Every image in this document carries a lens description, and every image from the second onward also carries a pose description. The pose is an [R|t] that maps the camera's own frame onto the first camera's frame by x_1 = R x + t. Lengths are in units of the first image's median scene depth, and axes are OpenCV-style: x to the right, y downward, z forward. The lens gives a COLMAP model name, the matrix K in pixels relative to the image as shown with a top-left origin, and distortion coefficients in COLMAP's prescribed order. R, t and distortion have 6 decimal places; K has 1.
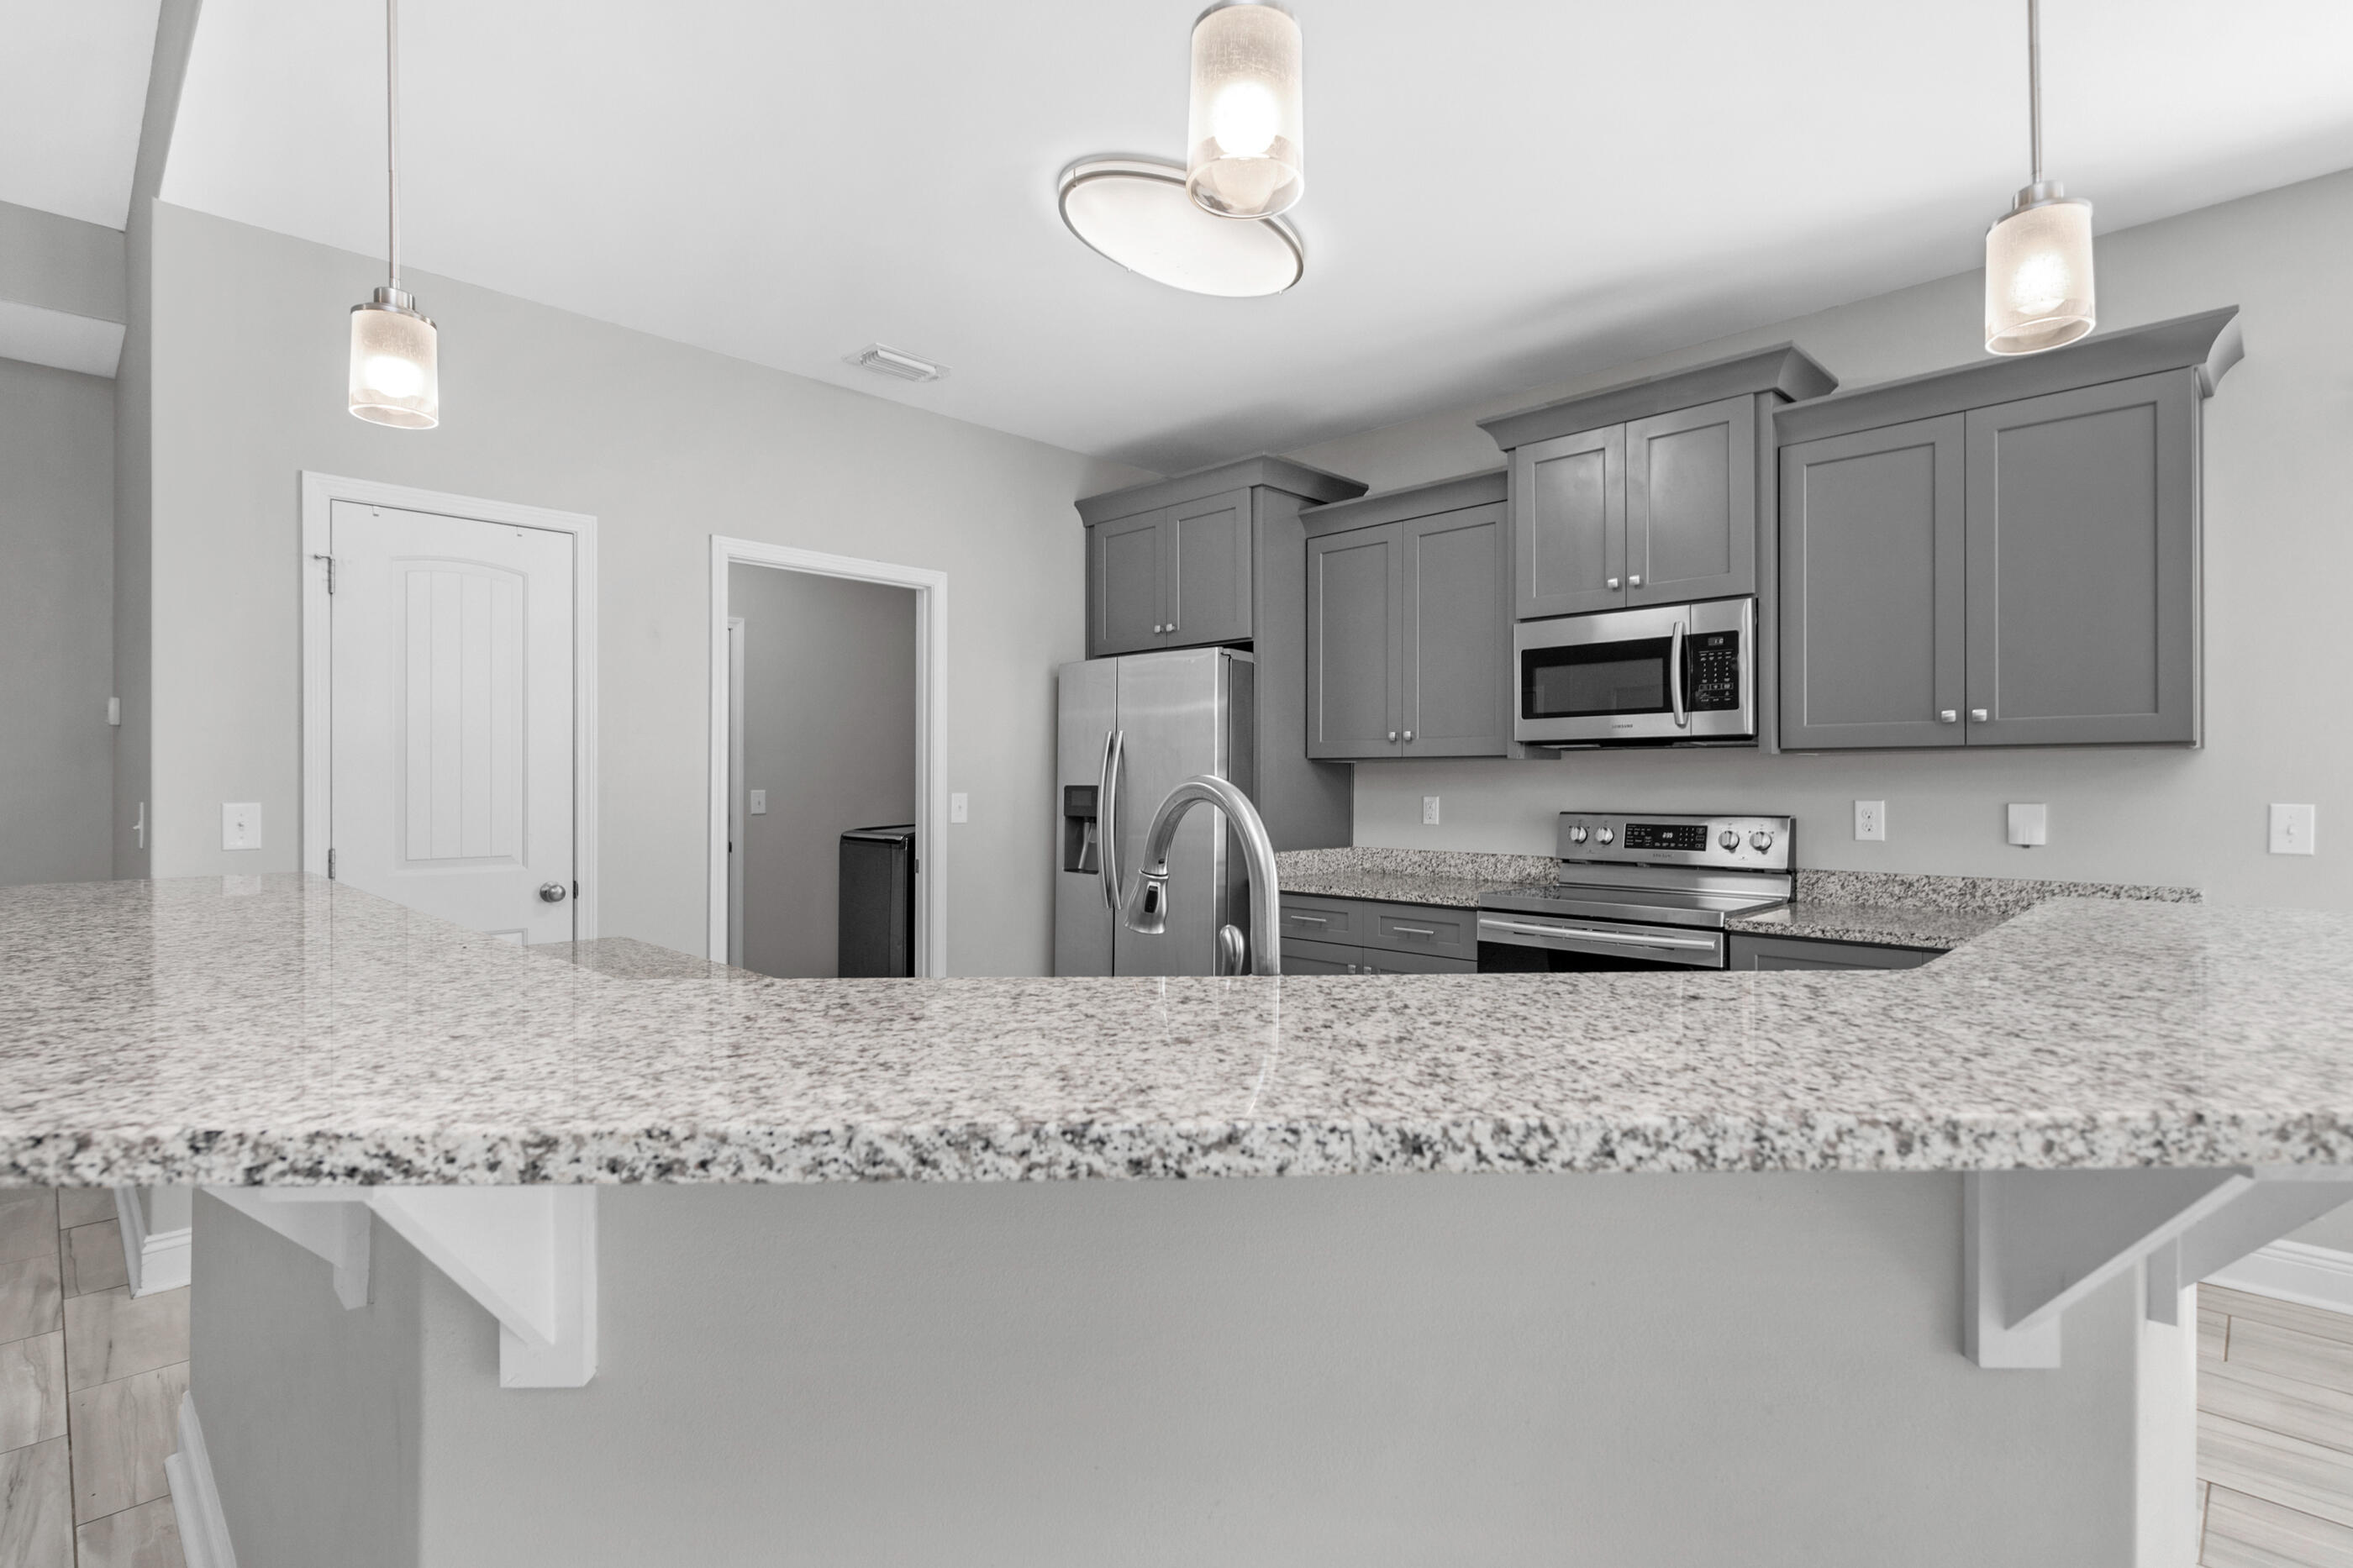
lens RADIAL K [[1128.3, 0, 1192.6], [0, 1128.3, 776.1], [0, 0, 1]] dist [0.003228, 0.000234]
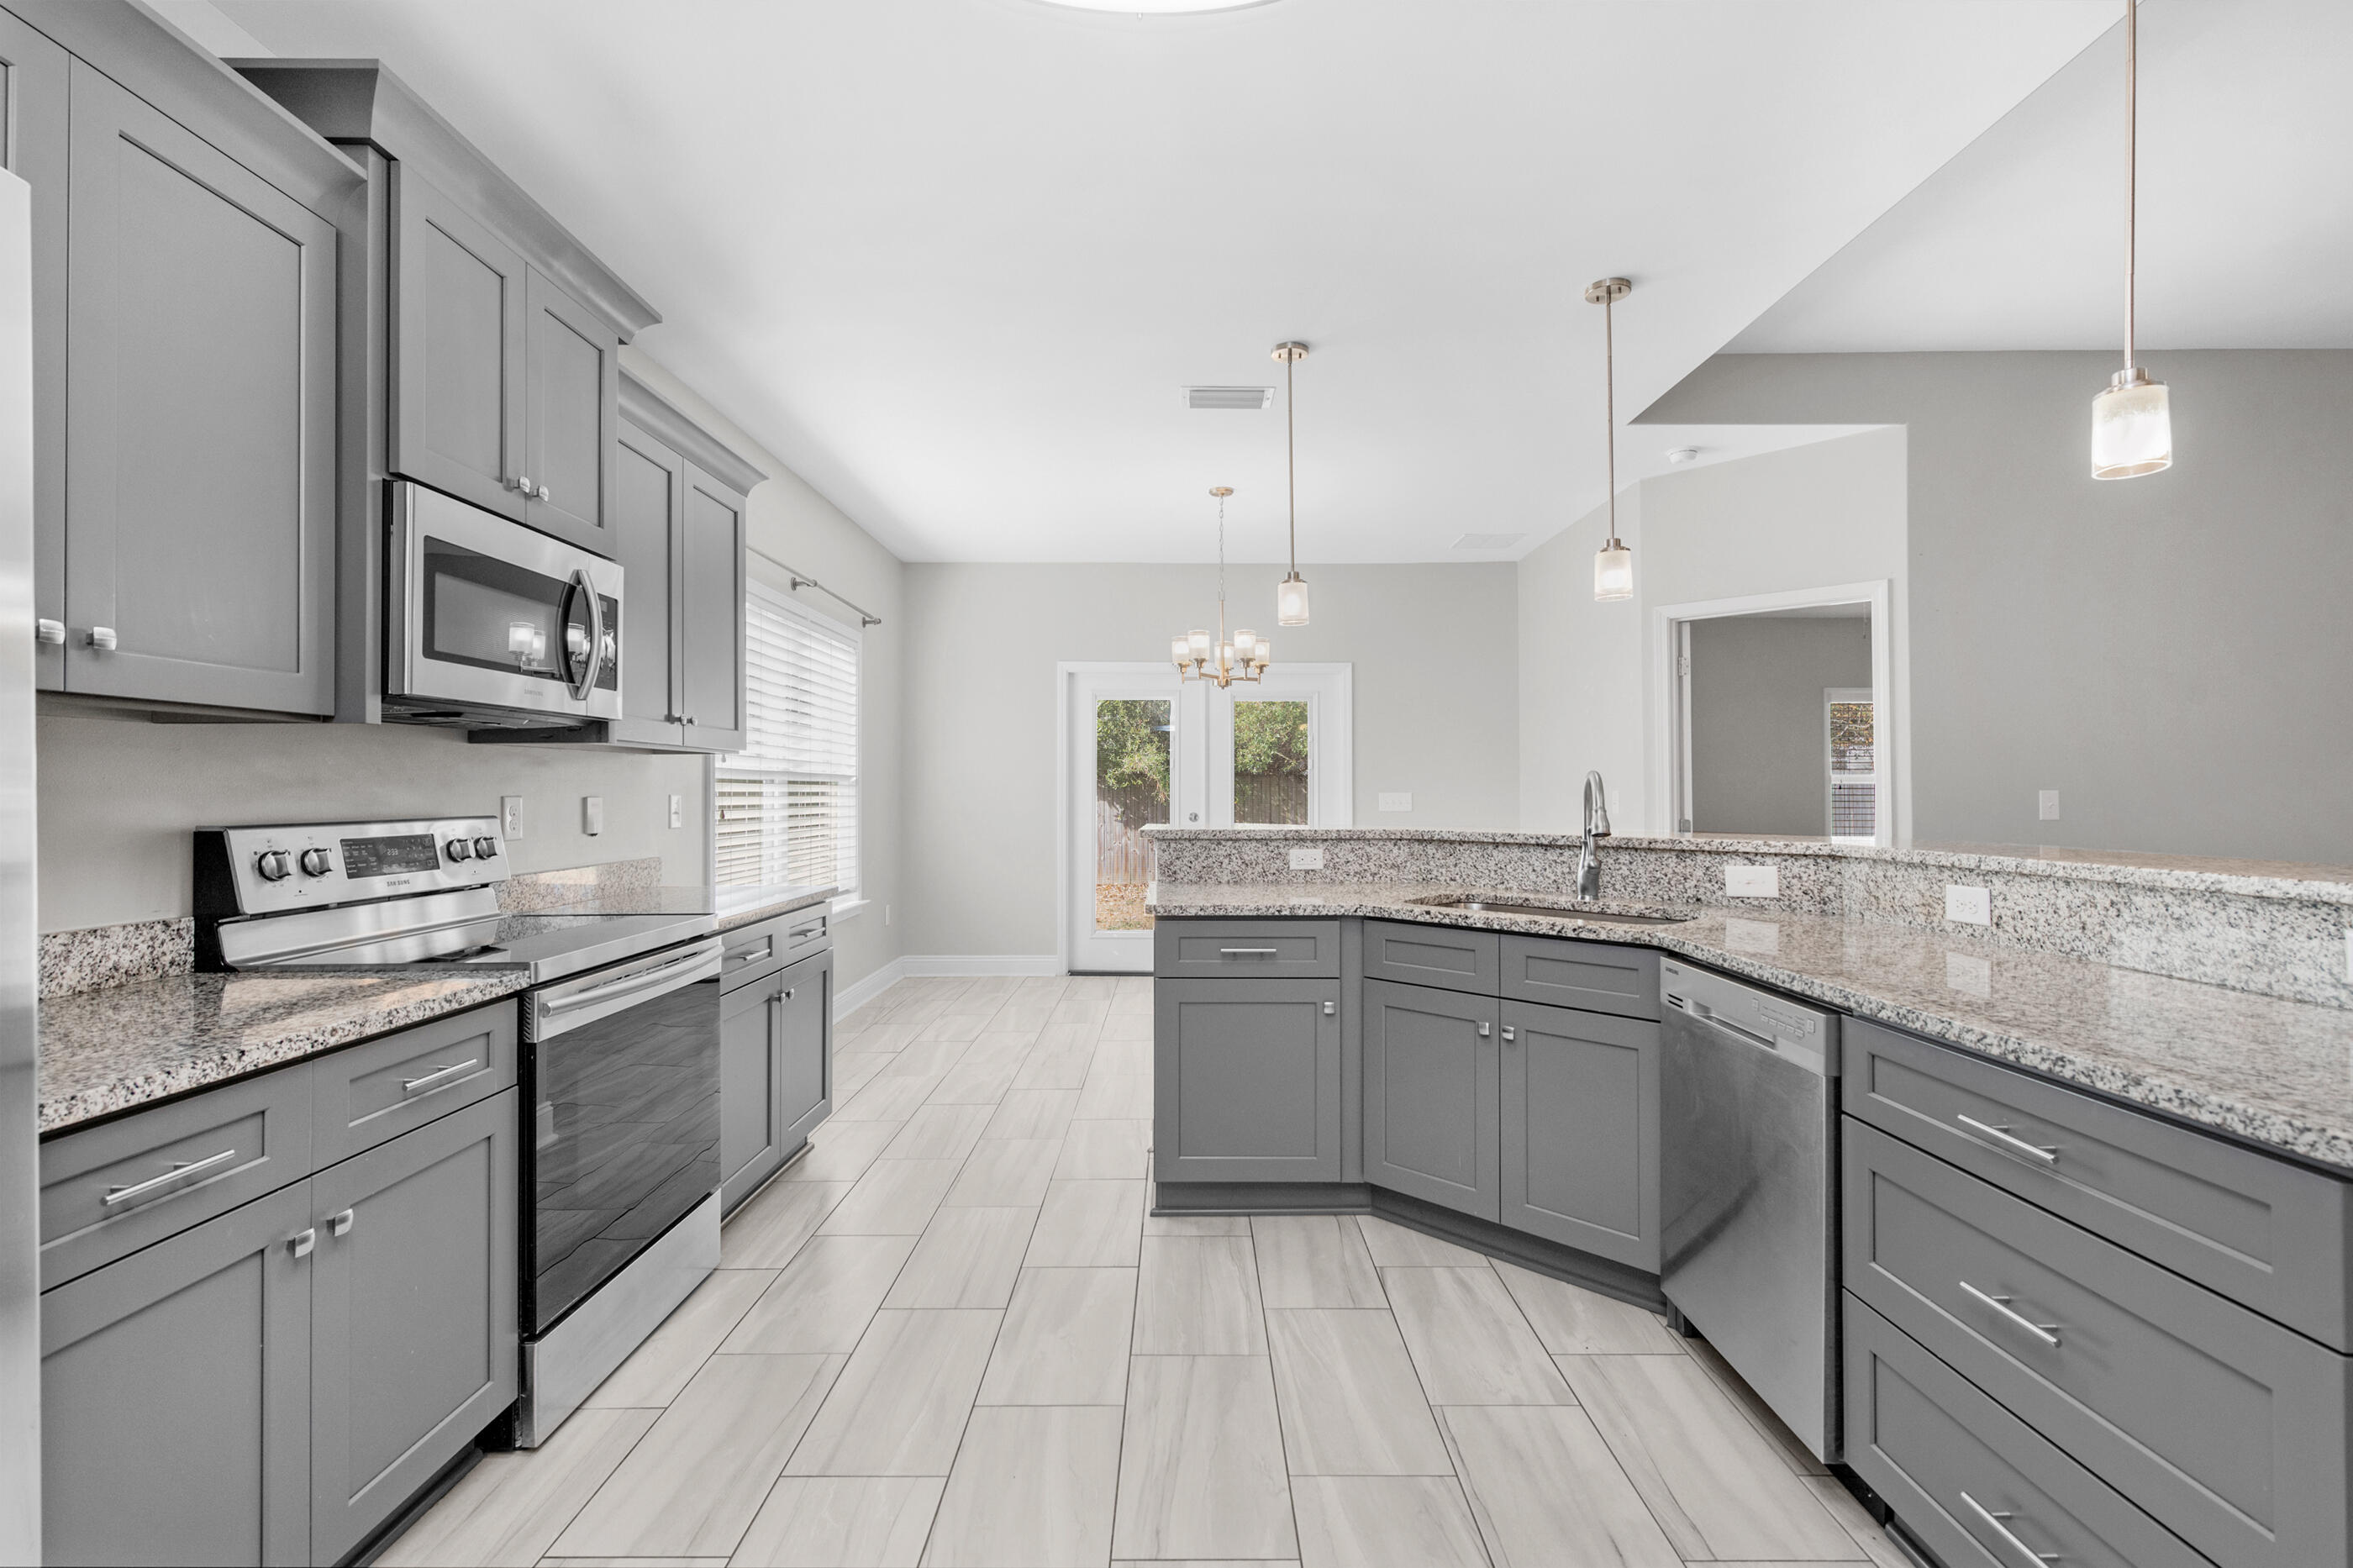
lens RADIAL K [[1059.1, 0, 1180.7], [0, 1059.1, 782.0], [0, 0, 1]] dist [0.010226, -0.008527]
pose [[-0.694256, 0.007350, 0.719691, -0.413344], [-0.002136, 0.999922, -0.012272, 0.020311], [-0.719725, -0.010057, -0.694186, 1.275079]]
